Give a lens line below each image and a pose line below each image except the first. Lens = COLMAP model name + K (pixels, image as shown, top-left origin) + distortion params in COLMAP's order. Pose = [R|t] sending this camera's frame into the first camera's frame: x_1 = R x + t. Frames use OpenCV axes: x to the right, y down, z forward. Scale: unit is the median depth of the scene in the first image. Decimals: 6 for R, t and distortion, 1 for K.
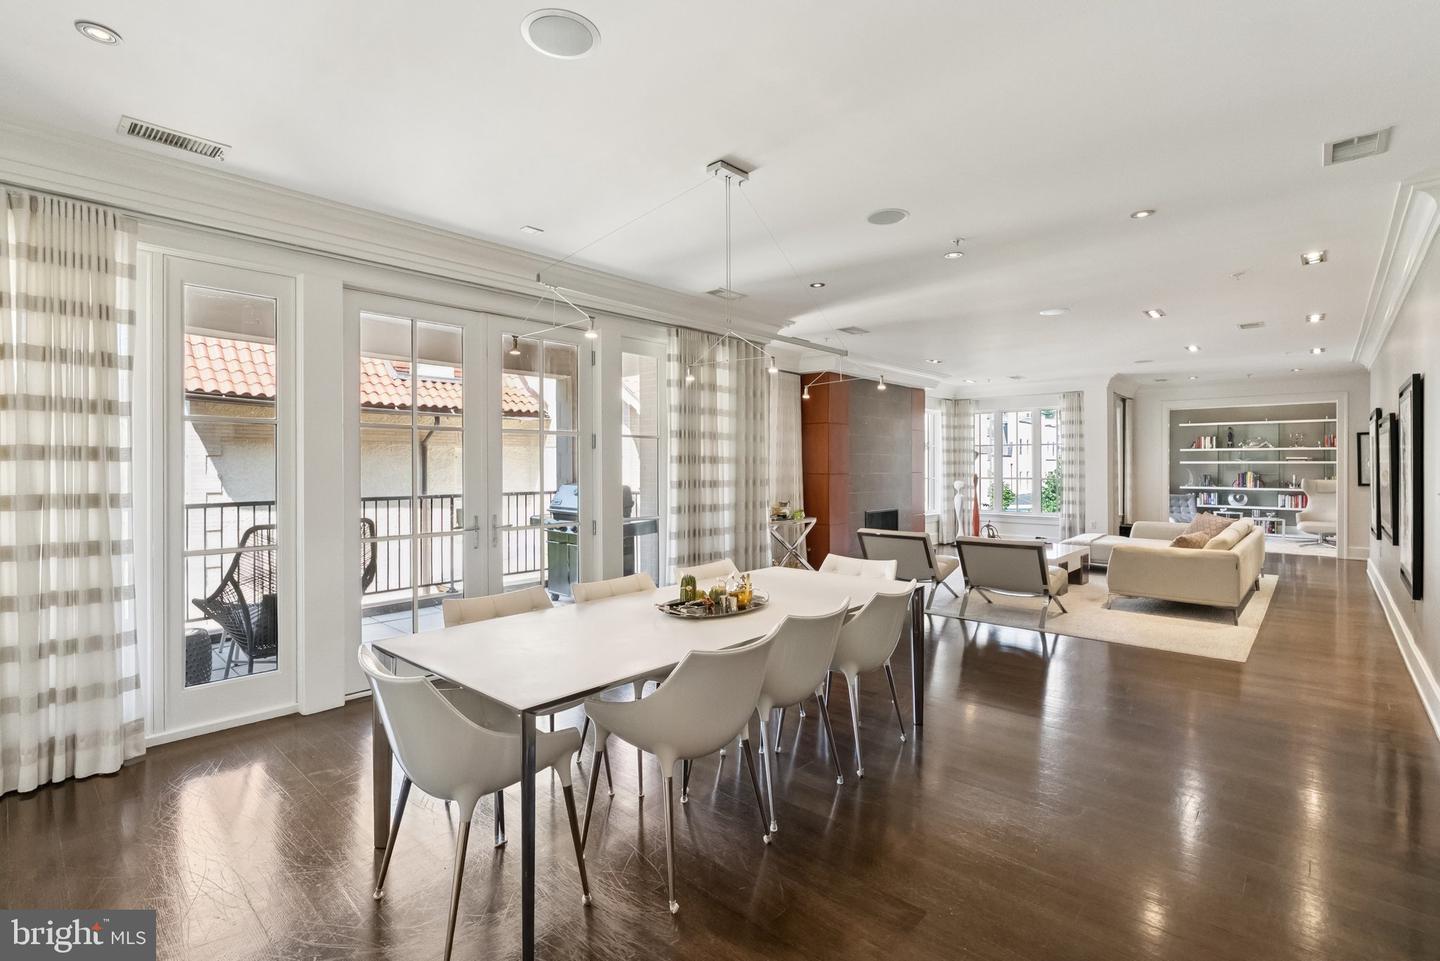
lens RADIAL K [[654.6, 0, 681.3], [0, 654.6, 470.3], [0, 0, 1]] dist [-0.016903, 0.000041]
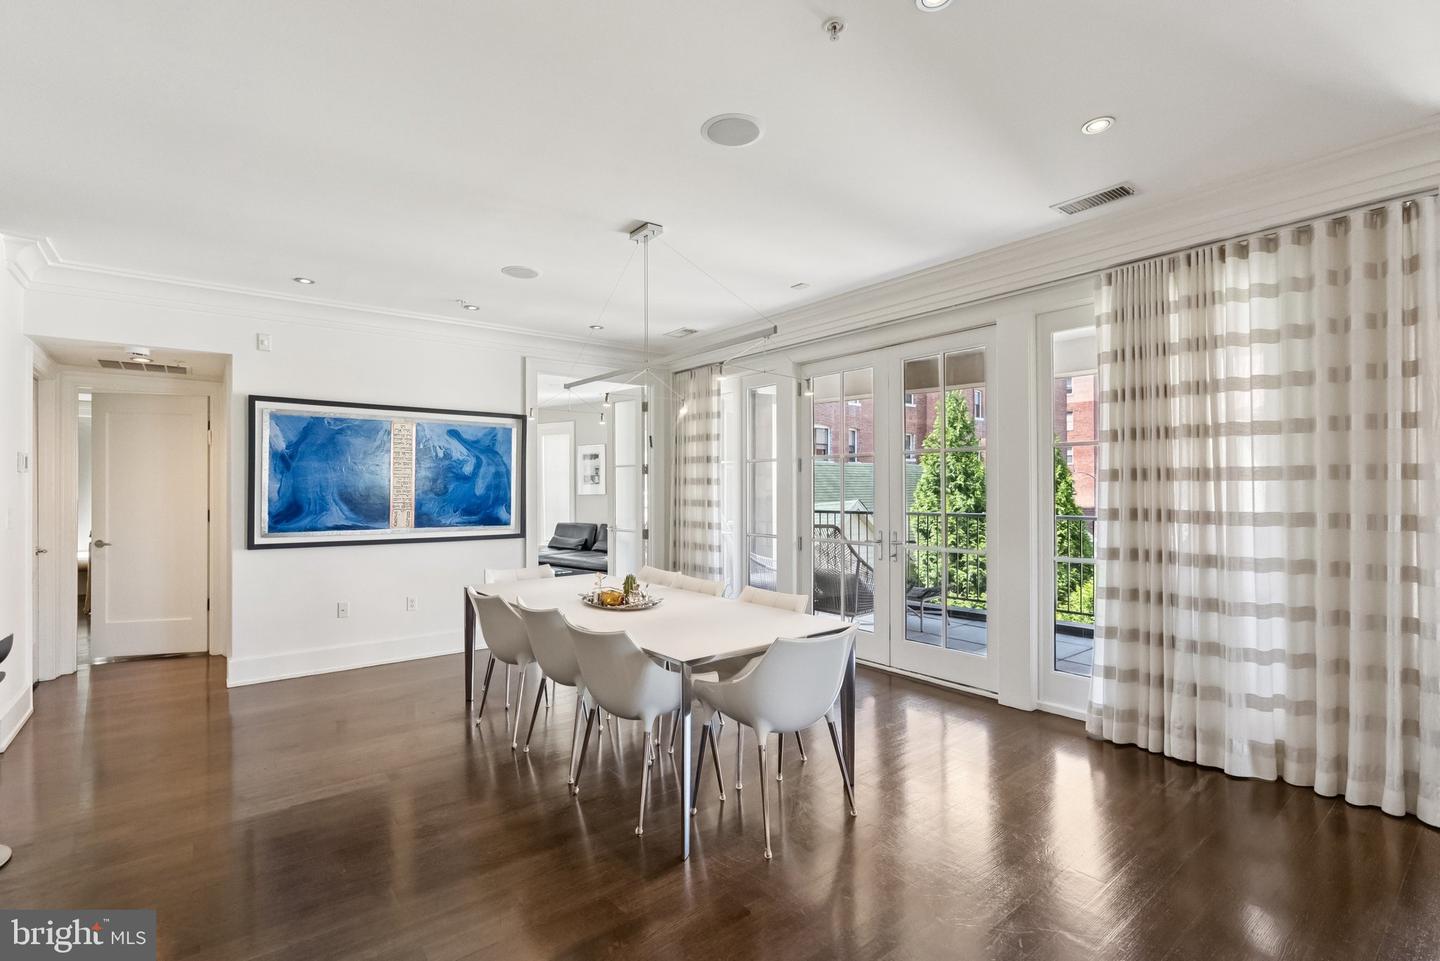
lens RADIAL K [[665.6, 0, 720.0], [0, 665.6, 480.5], [0, 0, 1]] dist [0.001508, 0.000047]
pose [[-0.115215, -0.008245, -0.993306, 0.685472], [-0.000901, 0.999966, -0.008196, -0.005548], [0.993340, -0.000049, -0.115219, 0.691924]]
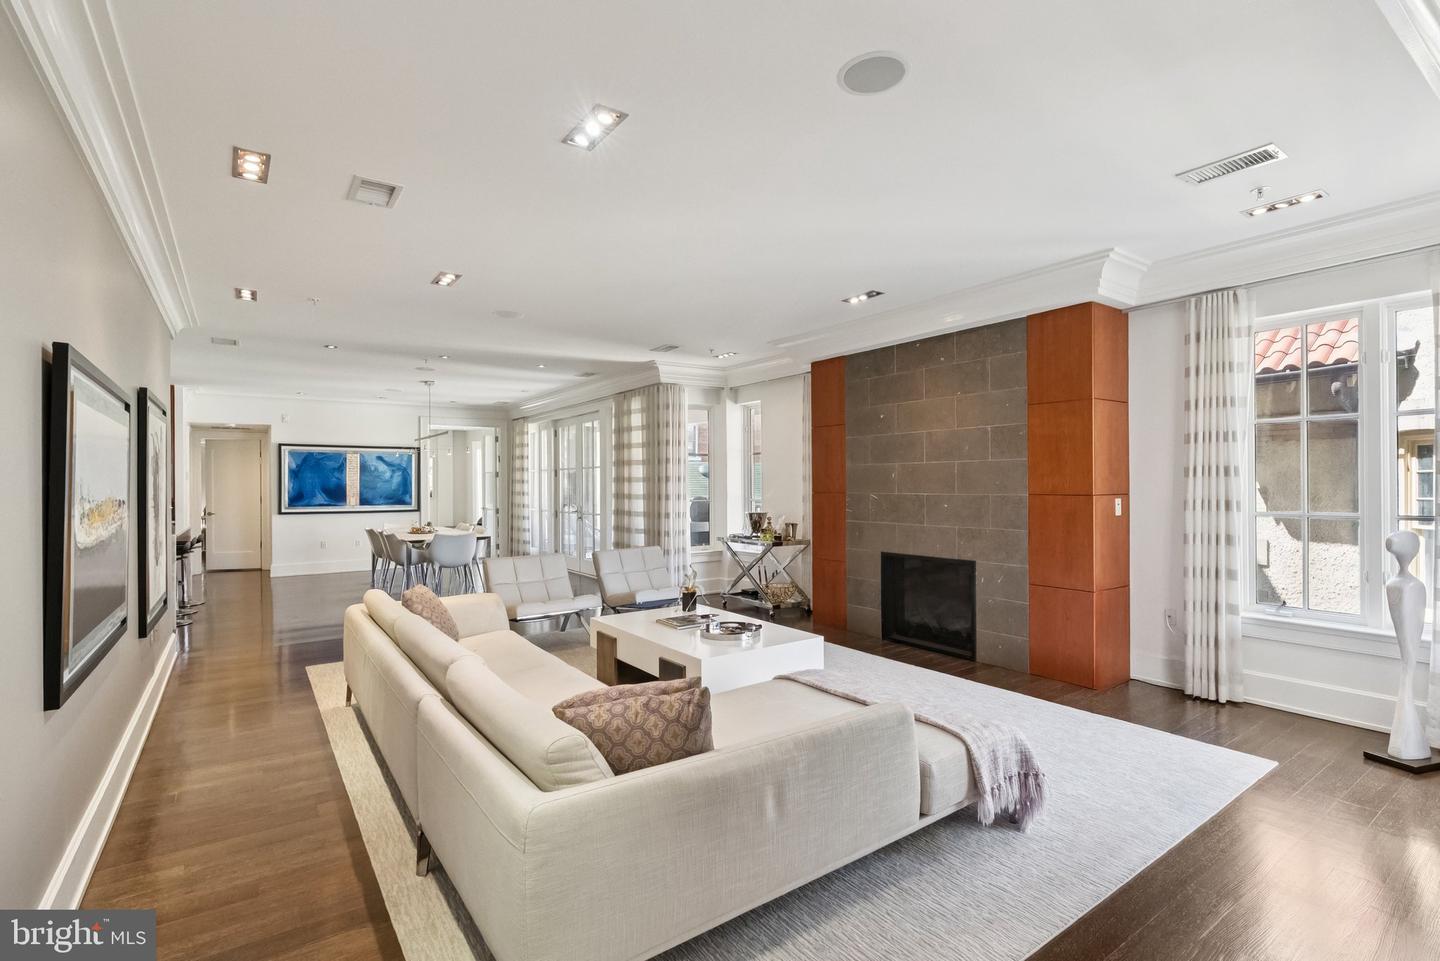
lens RADIAL K [[665.6, 0, 720.0], [0, 665.6, 480.5], [0, 0, 1]] dist [0.001508, 0.000047]
pose [[-0.165313, -0.000862, -0.986241, 1.530383], [0.003918, 0.999991, -0.001531, -0.010889], [0.986233, -0.004117, -0.165308, 1.509288]]
